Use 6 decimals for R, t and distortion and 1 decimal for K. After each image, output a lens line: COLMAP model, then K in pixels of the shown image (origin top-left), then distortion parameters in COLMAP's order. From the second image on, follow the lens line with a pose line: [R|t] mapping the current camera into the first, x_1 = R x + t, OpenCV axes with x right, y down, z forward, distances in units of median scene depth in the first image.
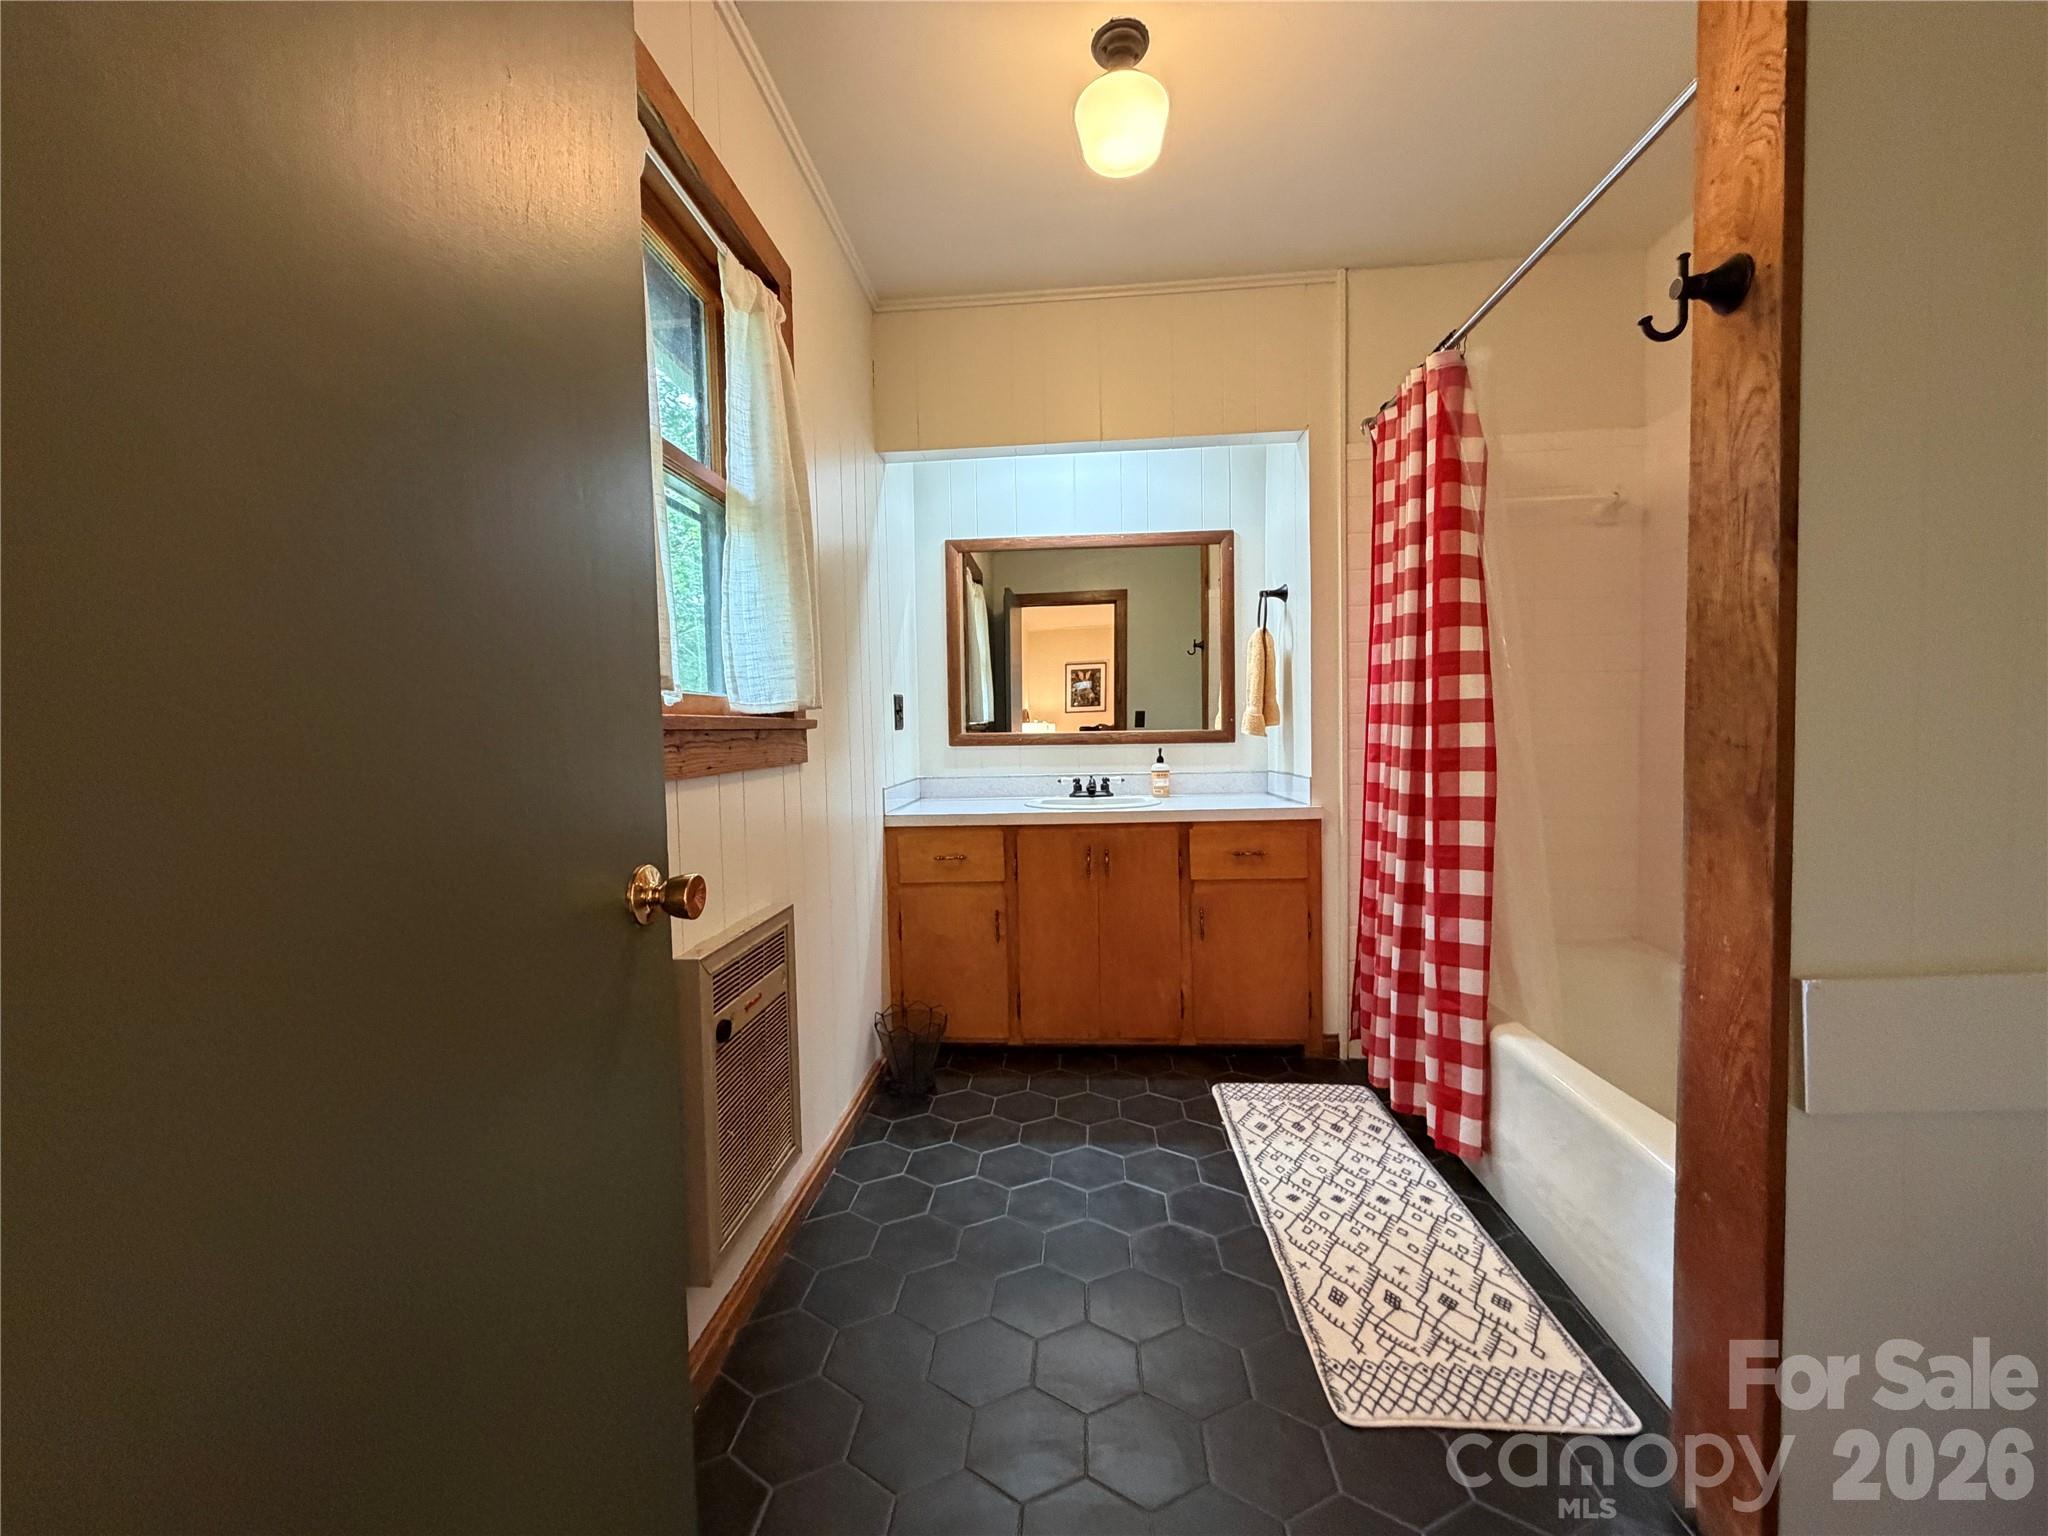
lens RADIAL K [[817.2, 0, 1016.1], [0, 817.2, 766.1], [0, 0, 1]] dist [0.000059, -0.000015]
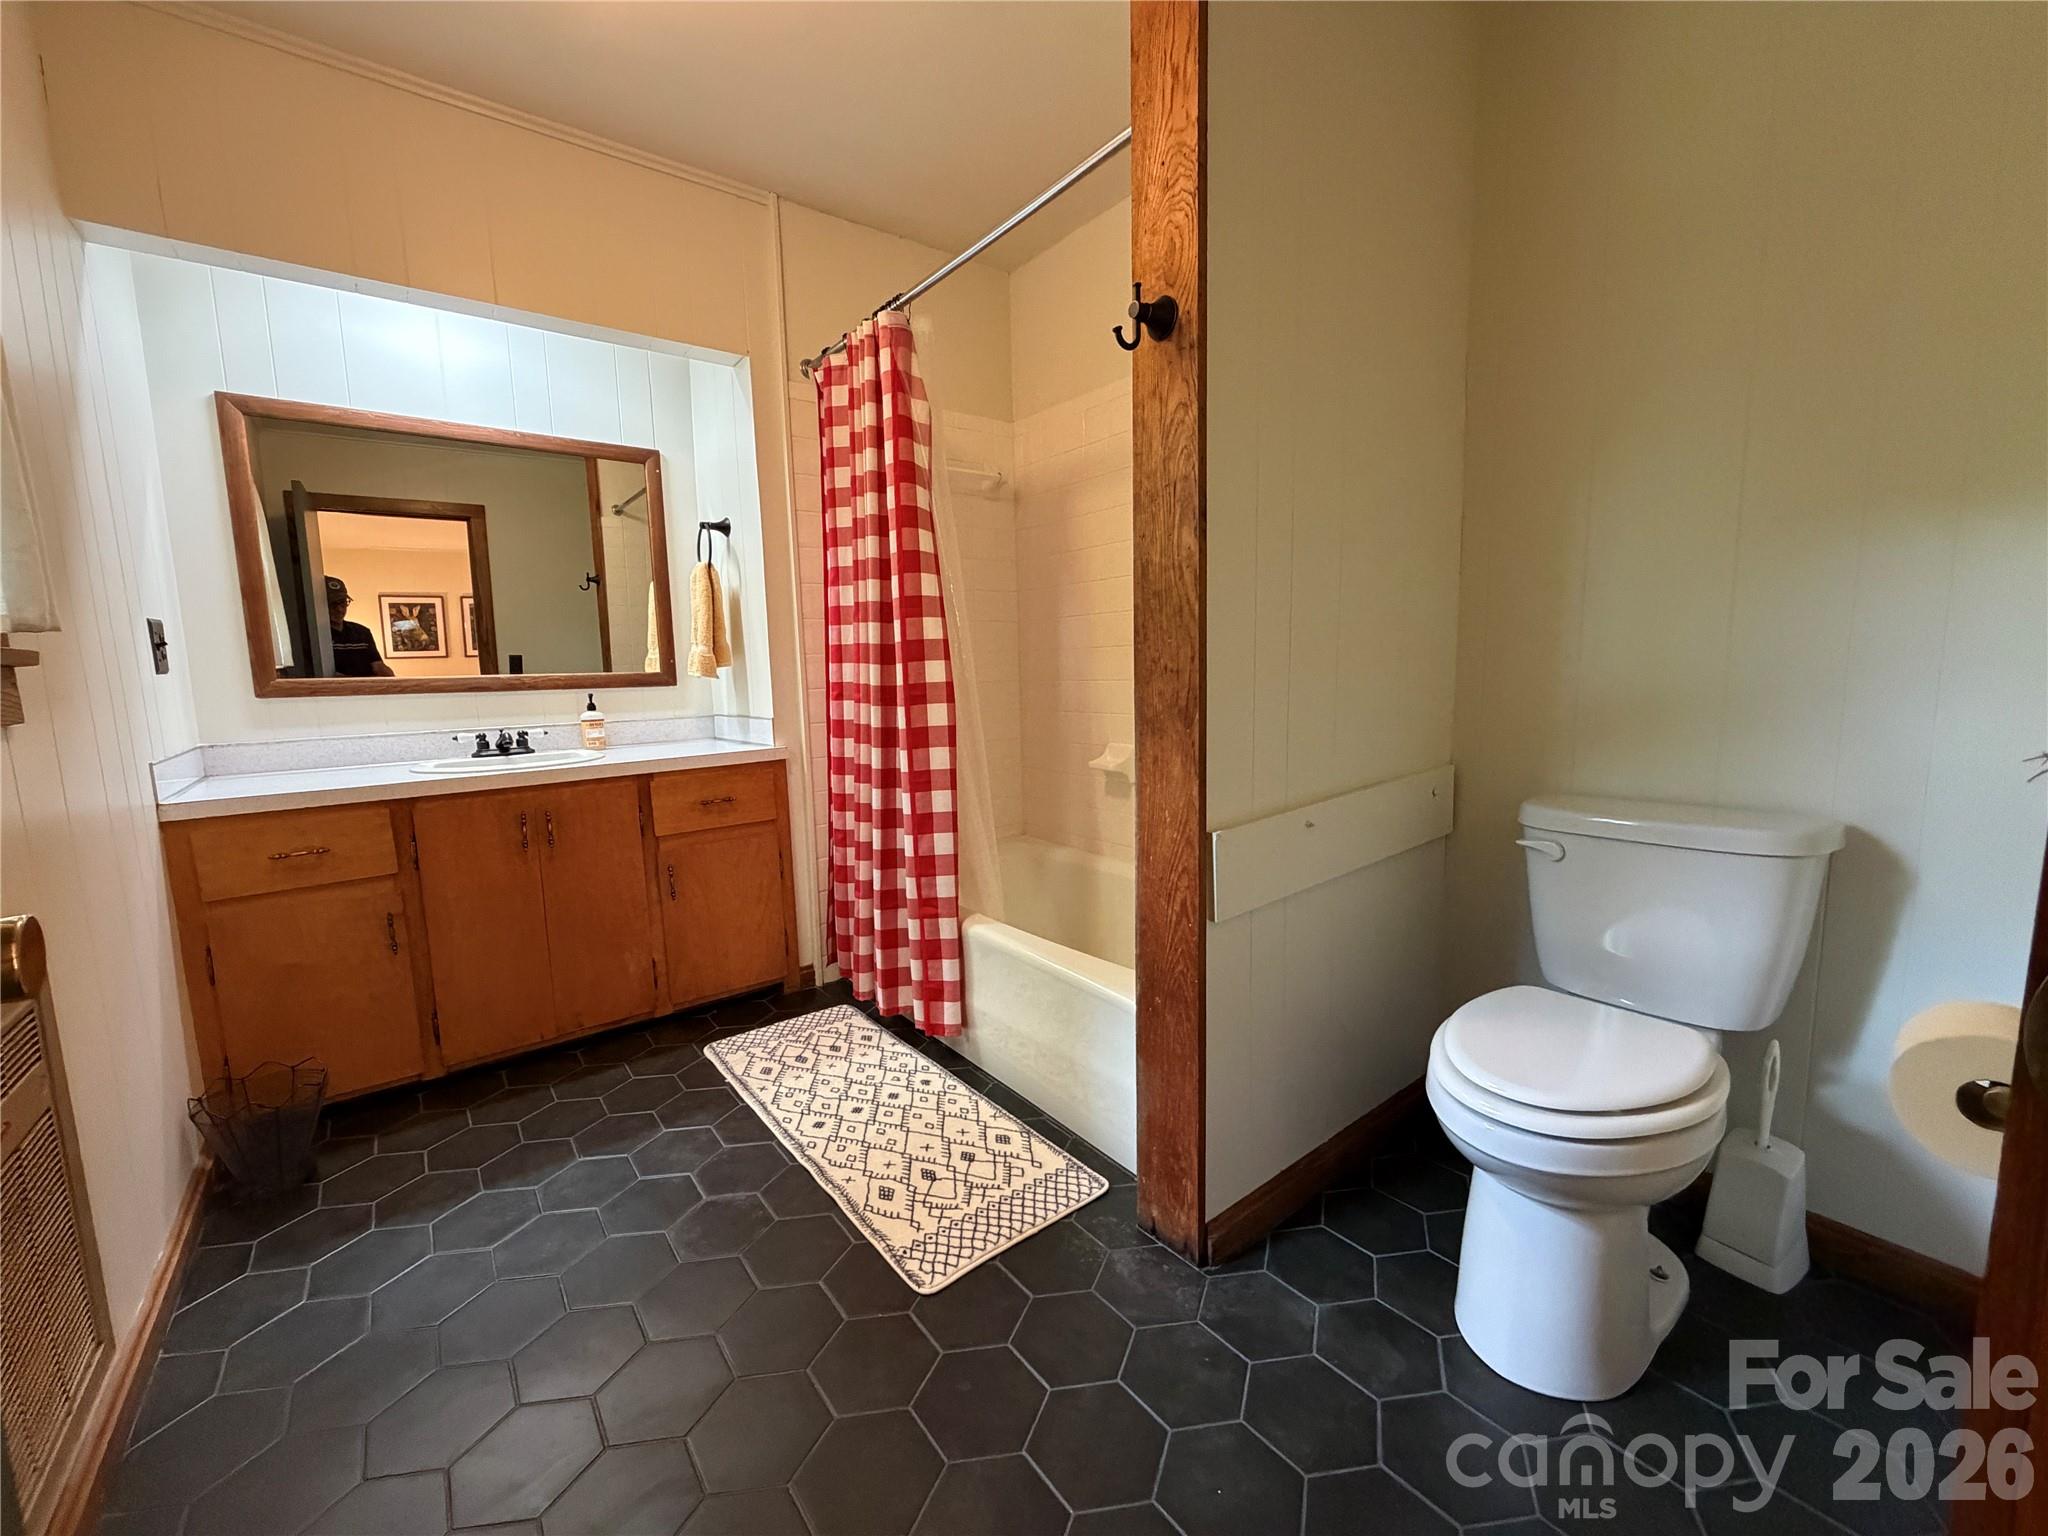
lens RADIAL K [[817.2, 0, 1026.9], [0, 817.2, 765.0], [0, 0, 1]] dist [0.000059, -0.000015]
pose [[0.740295, -0.081678, 0.667302, -0.106884], [0.040385, 0.996203, 0.077133, 0.008326], [-0.671068, -0.030152, 0.740783, 0.070809]]
